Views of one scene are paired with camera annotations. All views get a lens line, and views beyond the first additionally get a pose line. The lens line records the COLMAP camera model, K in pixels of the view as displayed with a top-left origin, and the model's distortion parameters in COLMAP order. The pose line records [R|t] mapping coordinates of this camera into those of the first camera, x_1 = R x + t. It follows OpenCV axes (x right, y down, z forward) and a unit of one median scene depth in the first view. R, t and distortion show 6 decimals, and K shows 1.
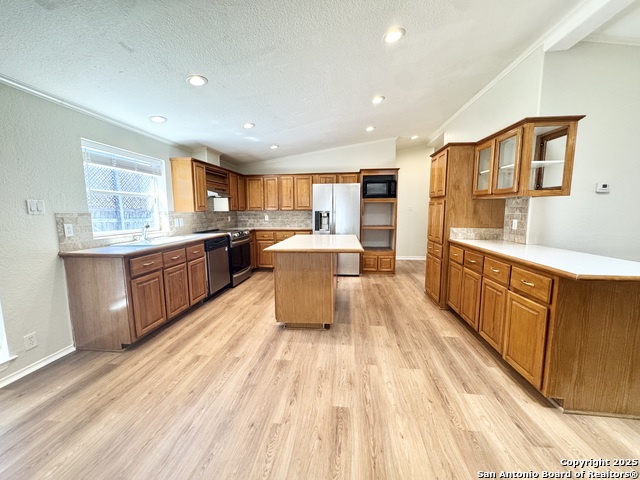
lens RADIAL K [[258.3, 0, 321.9], [0, 258.3, 243.6], [0, 0, 1]] dist [-0.003270, 0.000750]
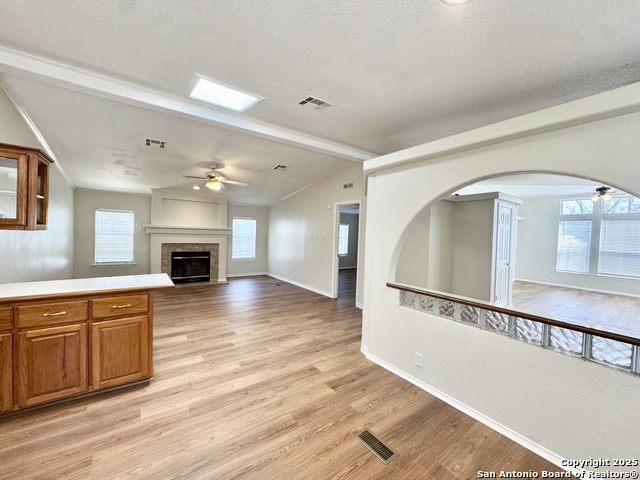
lens RADIAL K [[258.3, 0, 322.9], [0, 258.3, 236.5], [0, 0, 1]] dist [-0.003270, 0.000750]
pose [[-0.659756, -0.026449, 0.751015, -0.678686], [0.075087, 0.992059, 0.100901, -0.205734], [-0.747719, 0.122962, -0.652530, 0.952608]]
